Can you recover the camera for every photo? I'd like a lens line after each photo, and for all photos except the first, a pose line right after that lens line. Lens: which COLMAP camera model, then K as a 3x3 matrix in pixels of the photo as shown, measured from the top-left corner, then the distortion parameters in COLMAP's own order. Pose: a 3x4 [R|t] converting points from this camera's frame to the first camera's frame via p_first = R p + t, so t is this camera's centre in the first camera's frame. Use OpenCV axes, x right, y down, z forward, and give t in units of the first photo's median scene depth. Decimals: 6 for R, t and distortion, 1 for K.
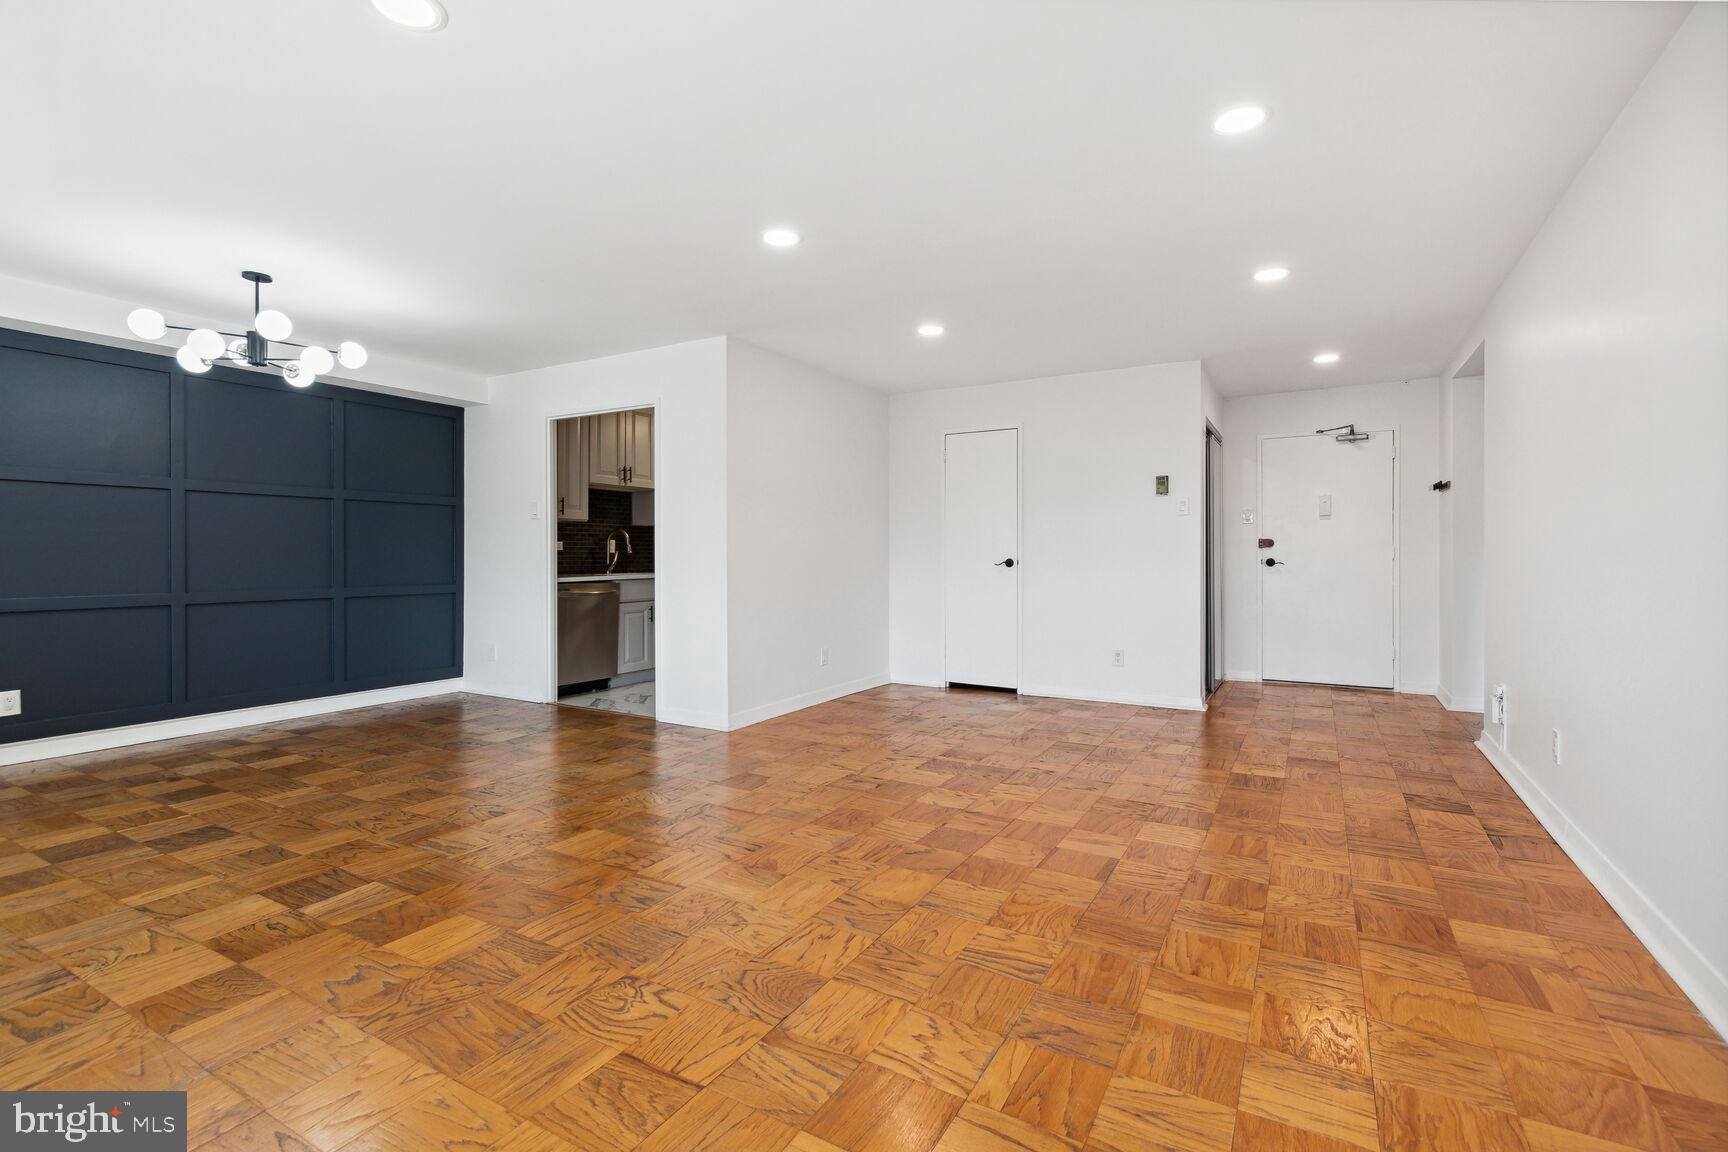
lens RADIAL K [[770.3, 0, 877.6], [0, 770.3, 560.2], [0, 0, 1]] dist [-0.001445, -0.000973]
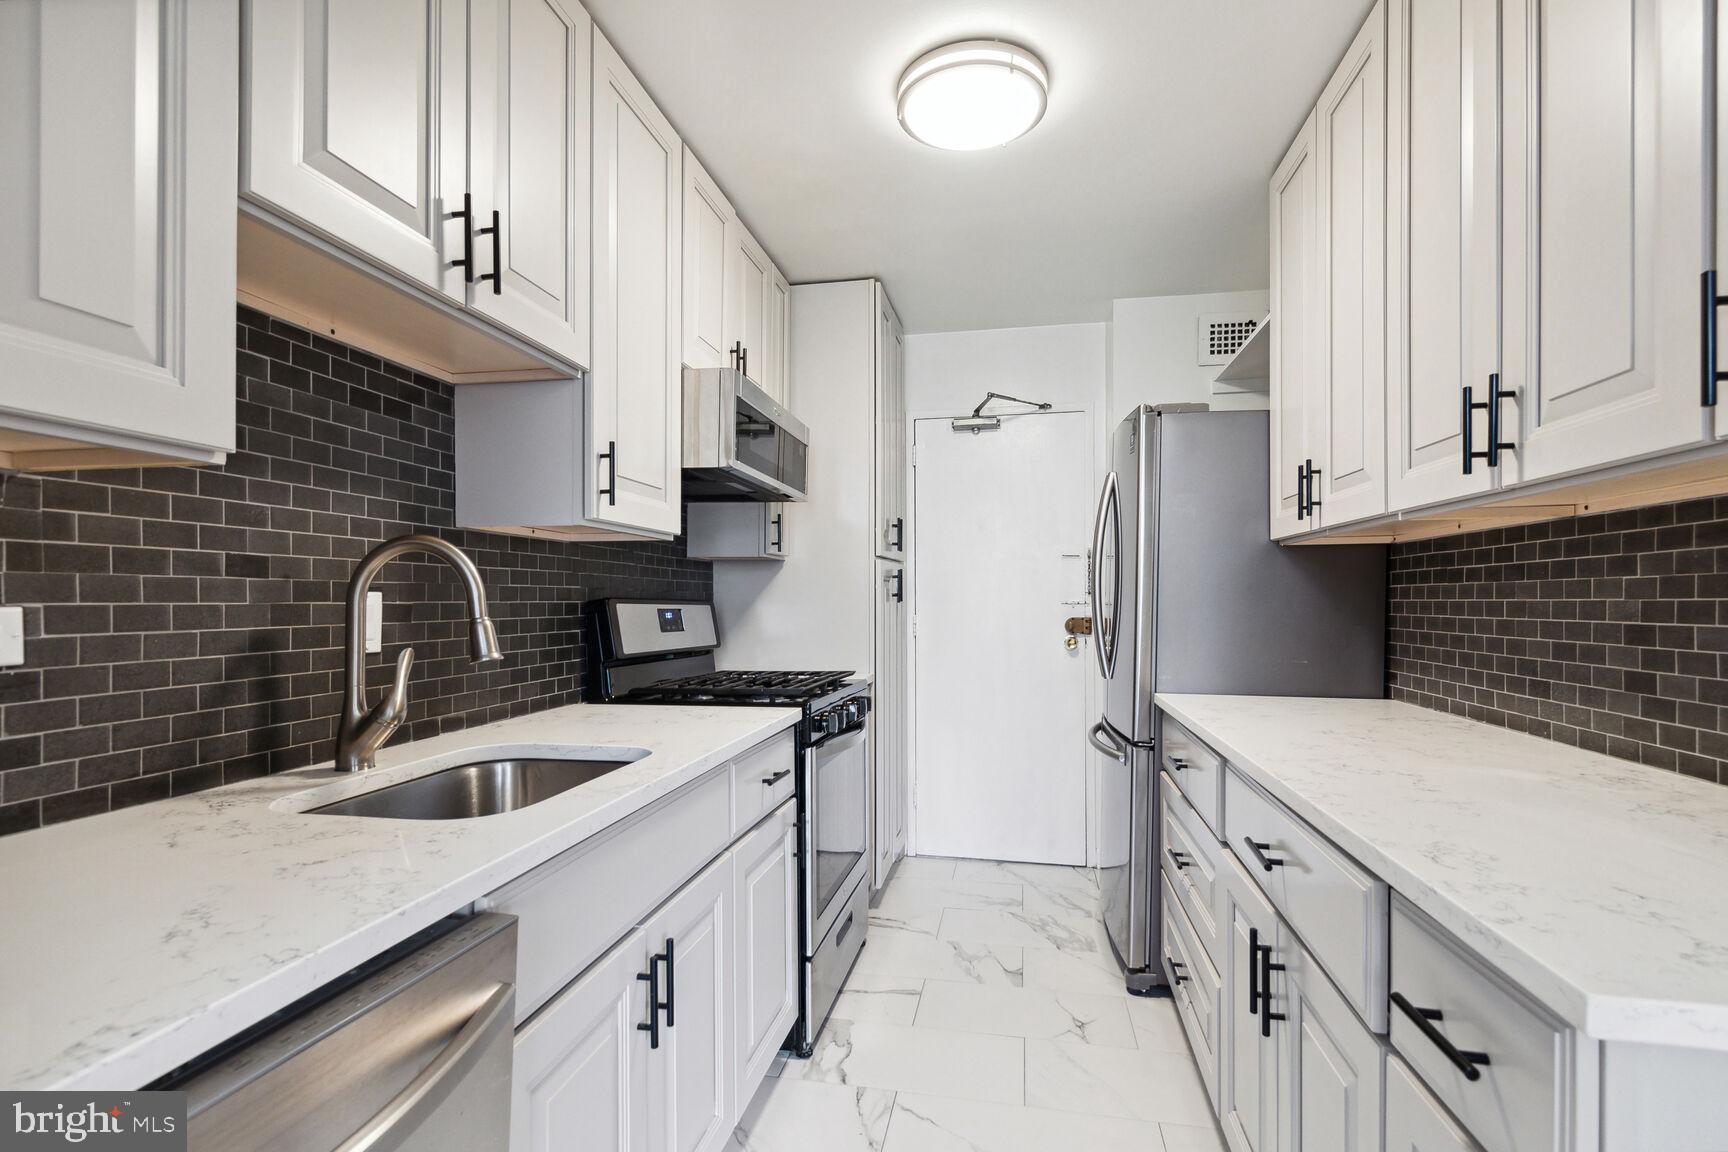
lens RADIAL K [[806.8, 0, 864.3], [0, 806.8, 597.3], [0, 0, 1]] dist [0.001694, 0.000060]
pose [[0.950983, -0.000379, 0.309243, -0.412529], [0.003651, 0.999943, -0.010005, -0.031496], [-0.309221, 0.010644, 0.950931, 1.087964]]
